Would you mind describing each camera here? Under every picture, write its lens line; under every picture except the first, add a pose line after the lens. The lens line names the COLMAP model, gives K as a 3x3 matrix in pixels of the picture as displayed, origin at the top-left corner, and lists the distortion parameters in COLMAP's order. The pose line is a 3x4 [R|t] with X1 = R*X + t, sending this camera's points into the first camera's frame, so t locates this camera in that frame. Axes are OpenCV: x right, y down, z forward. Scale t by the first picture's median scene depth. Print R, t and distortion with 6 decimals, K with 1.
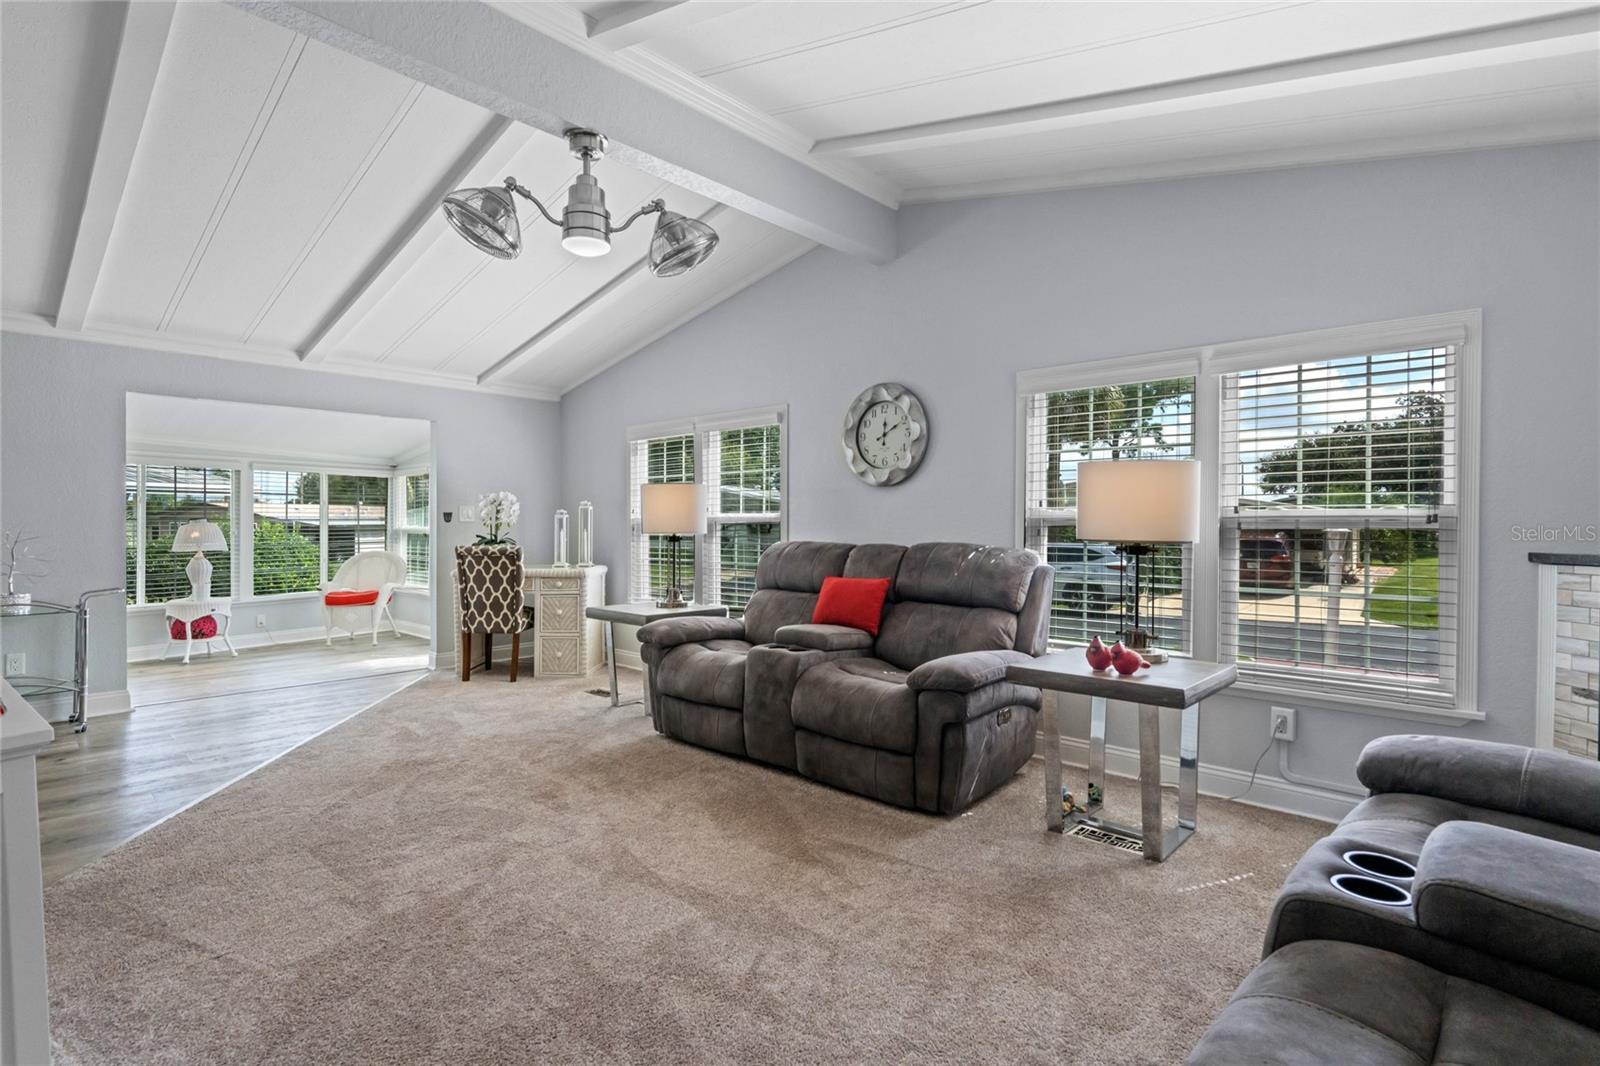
lens RADIAL K [[770.4, 0, 800.0], [0, 770.4, 533.0], [0, 0, 1]] dist [0.001351, 0.000105]
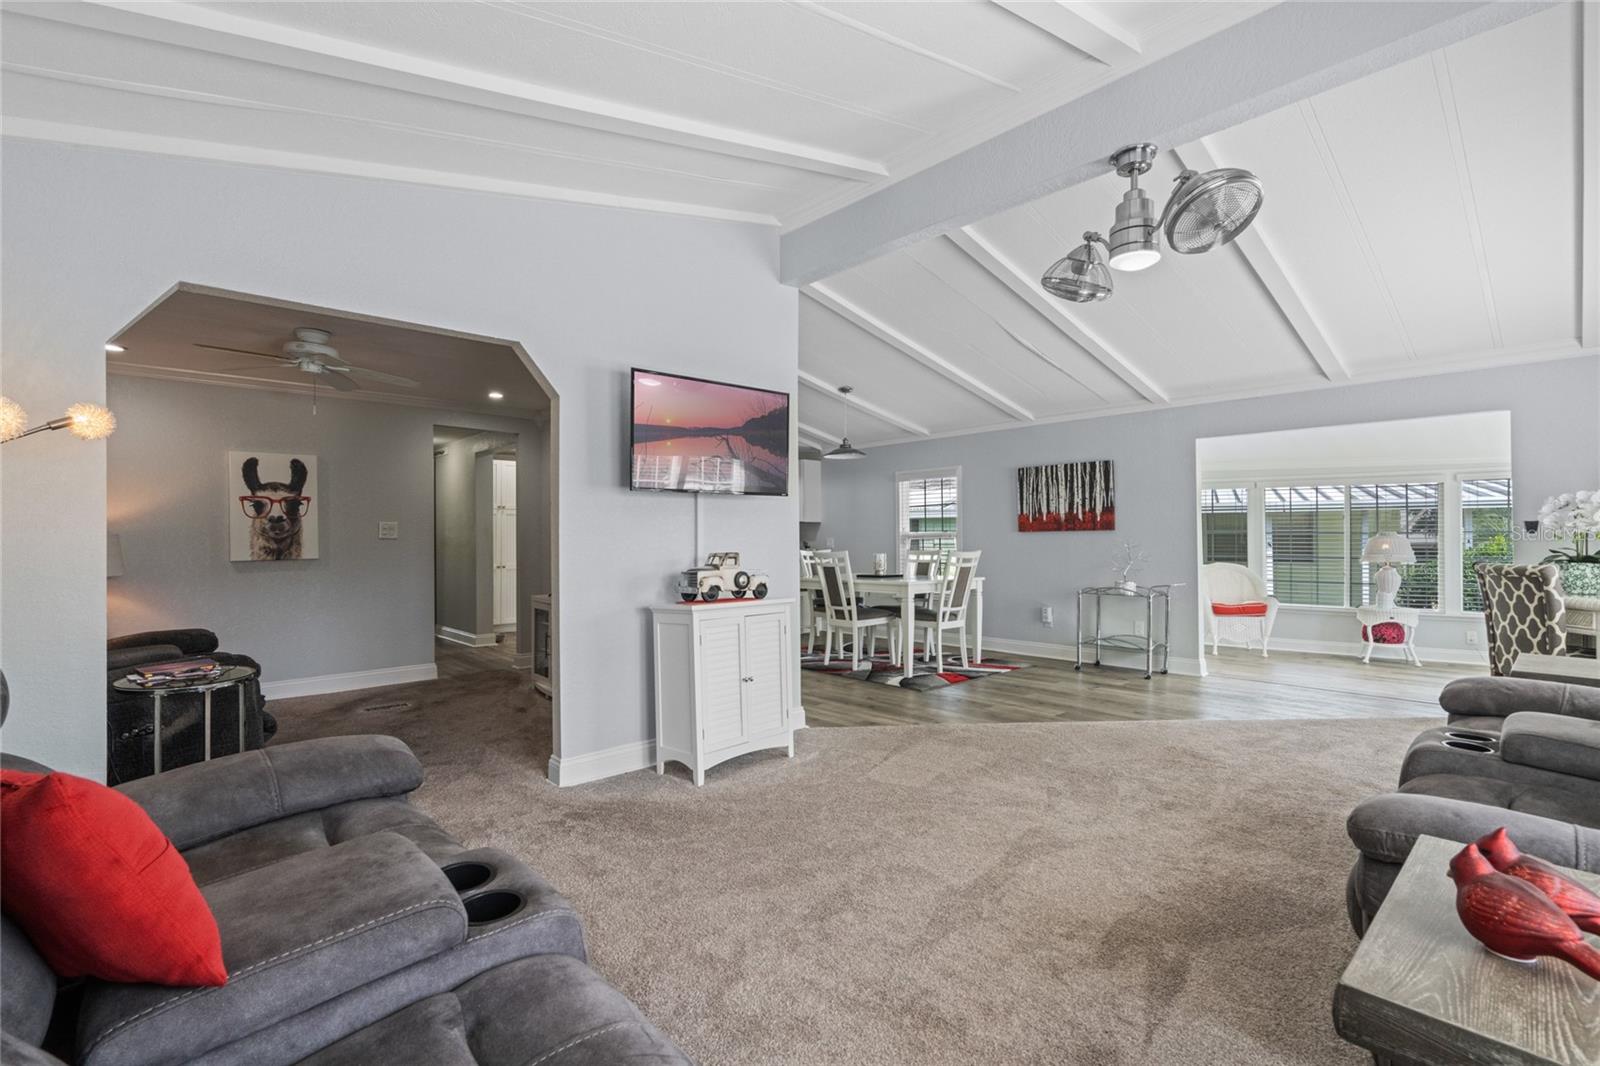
lens RADIAL K [[729.9, 0, 800.0], [0, 729.9, 533.0], [0, 0, 1]] dist [0.001718, 0.000066]
pose [[-0.058542, -0.005952, -0.998267, 0.621382], [-0.012821, 0.999904, -0.005210, -0.001242], [0.998203, 0.012493, -0.058612, 0.549672]]
